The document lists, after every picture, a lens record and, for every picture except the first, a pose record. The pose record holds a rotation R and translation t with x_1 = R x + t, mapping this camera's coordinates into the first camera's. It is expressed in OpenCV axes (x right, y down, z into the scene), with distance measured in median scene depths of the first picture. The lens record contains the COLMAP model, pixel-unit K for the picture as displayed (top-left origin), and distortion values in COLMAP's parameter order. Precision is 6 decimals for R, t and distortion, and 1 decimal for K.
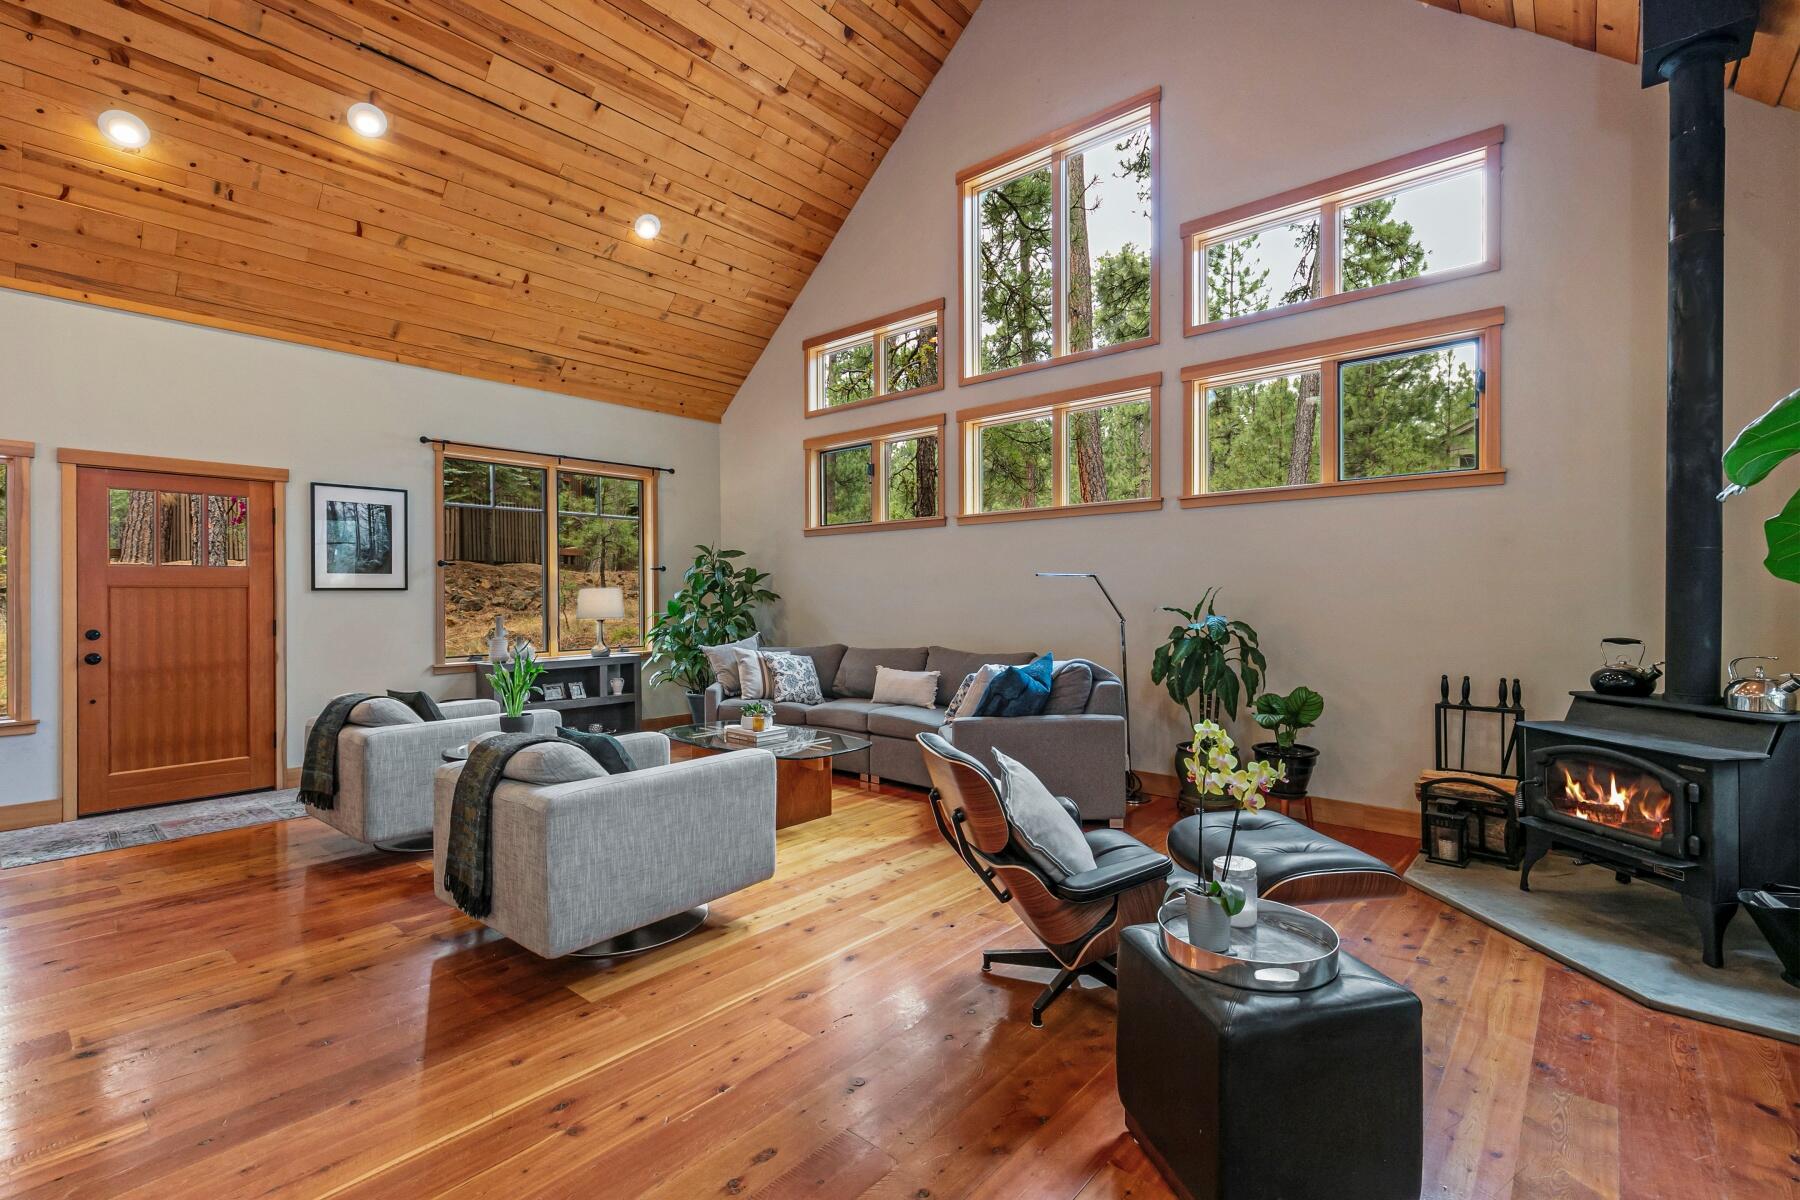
lens RADIAL K [[828.4, 0, 884.5], [0, 828.4, 598.9], [0, 0, 1]] dist [0.010626, 0.001396]
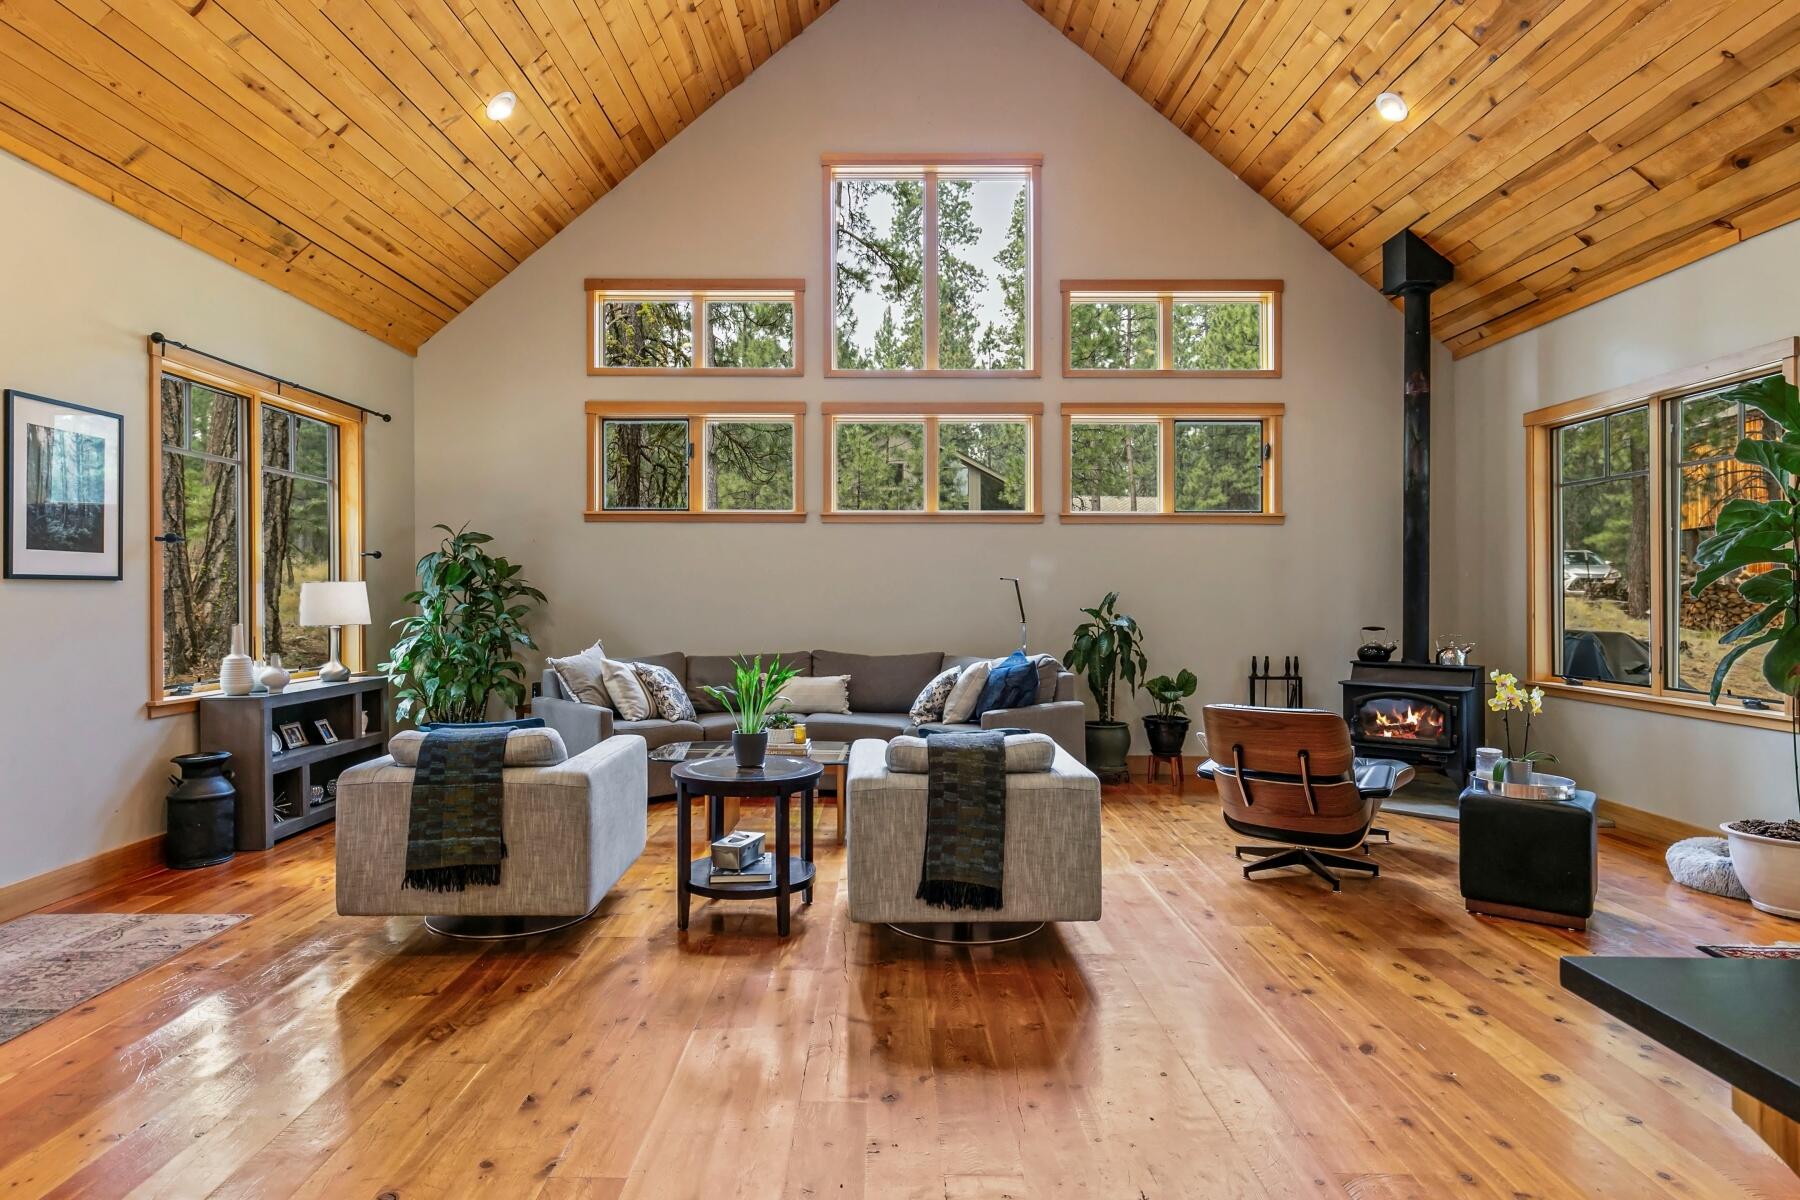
lens RADIAL K [[1024.2, 0, 896.3], [0, 1024.2, 598.1], [0, 0, 1]] dist [0.015501, -0.006816]
pose [[0.751324, 0.006752, 0.659899, -0.669693], [-0.005094, 0.999977, -0.004431, 0.002771], [-0.659914, -0.000033, 0.751341, 0.062703]]
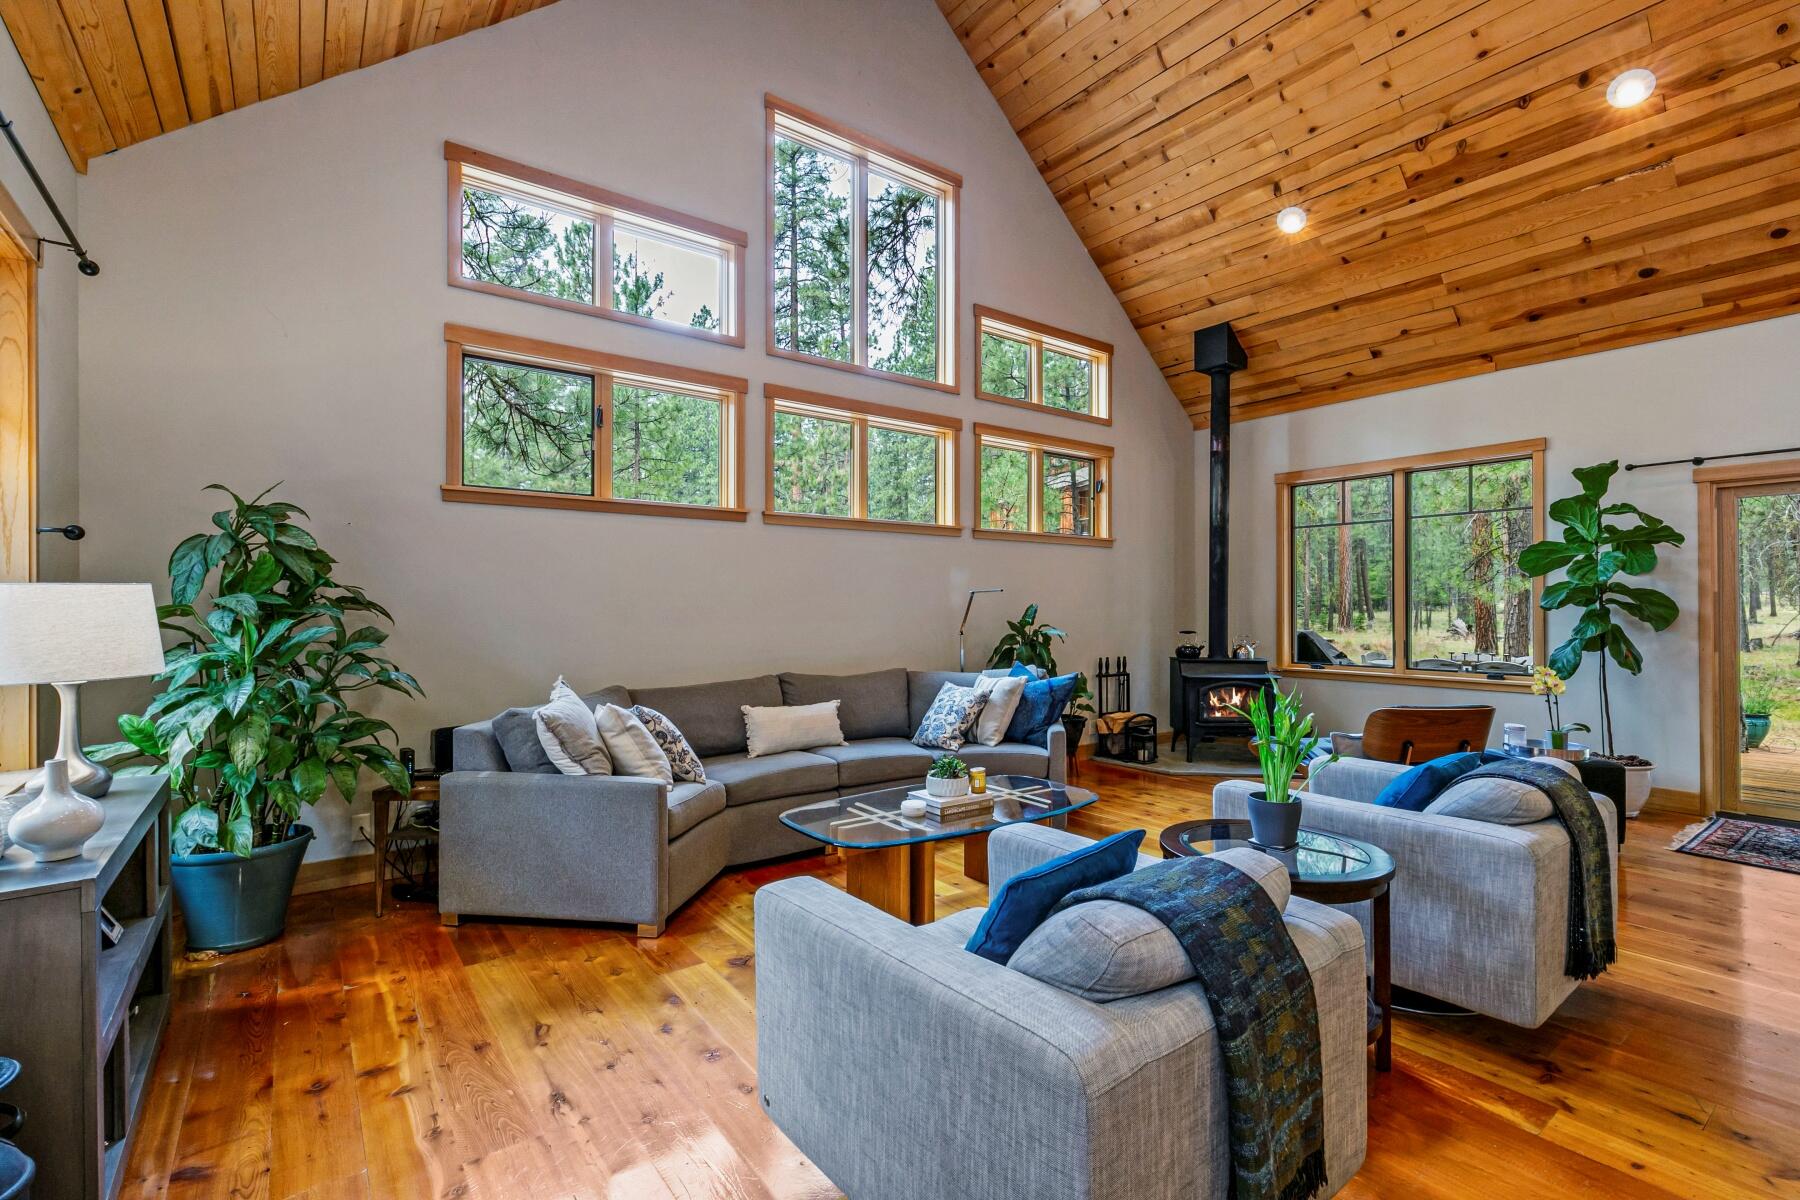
lens RADIAL K [[828.4, 0, 914.6], [0, 828.4, 603.9], [0, 0, 1]] dist [0.010626, 0.001396]
pose [[0.173785, 0.014527, 0.984676, -0.735887], [0.009111, 0.999825, -0.016358, 0.004635], [-0.984742, 0.011814, 0.173622, 0.766158]]
